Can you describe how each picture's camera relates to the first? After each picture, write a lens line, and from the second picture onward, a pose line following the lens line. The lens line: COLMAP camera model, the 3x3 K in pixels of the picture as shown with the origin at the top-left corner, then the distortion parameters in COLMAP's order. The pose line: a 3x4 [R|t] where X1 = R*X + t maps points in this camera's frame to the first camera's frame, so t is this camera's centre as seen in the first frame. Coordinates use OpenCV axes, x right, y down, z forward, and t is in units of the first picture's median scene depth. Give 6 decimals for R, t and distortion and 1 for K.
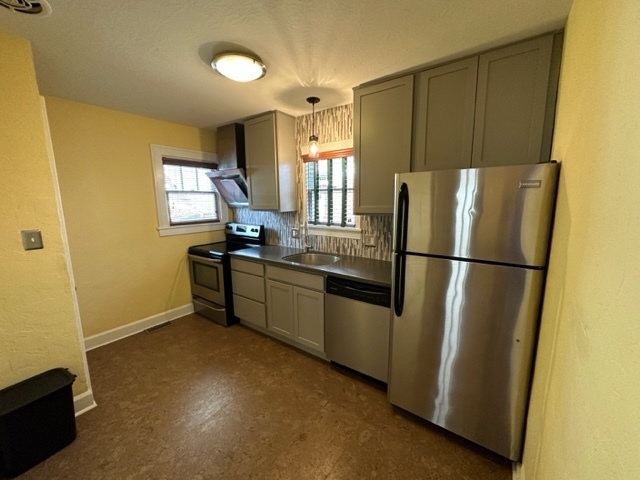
lens RADIAL K [[254.1, 0, 320.0], [0, 254.1, 240.0], [0, 0, 1]] dist [-0.008413, 0.000033]
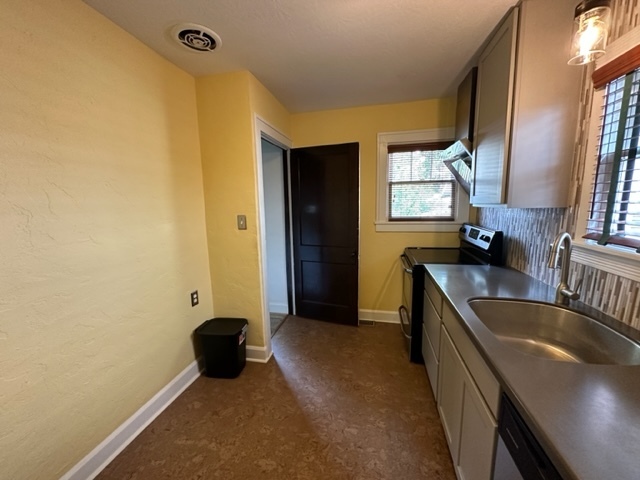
lens RADIAL K [[254.1, 0, 320.0], [0, 254.1, 240.0], [0, 0, 1]] dist [-0.008413, 0.000033]
pose [[0.395992, 0.137785, -0.907858, 0.147665], [-0.125032, 0.987561, 0.095345, -0.045267], [0.909702, 0.075755, 0.408294, 0.414836]]
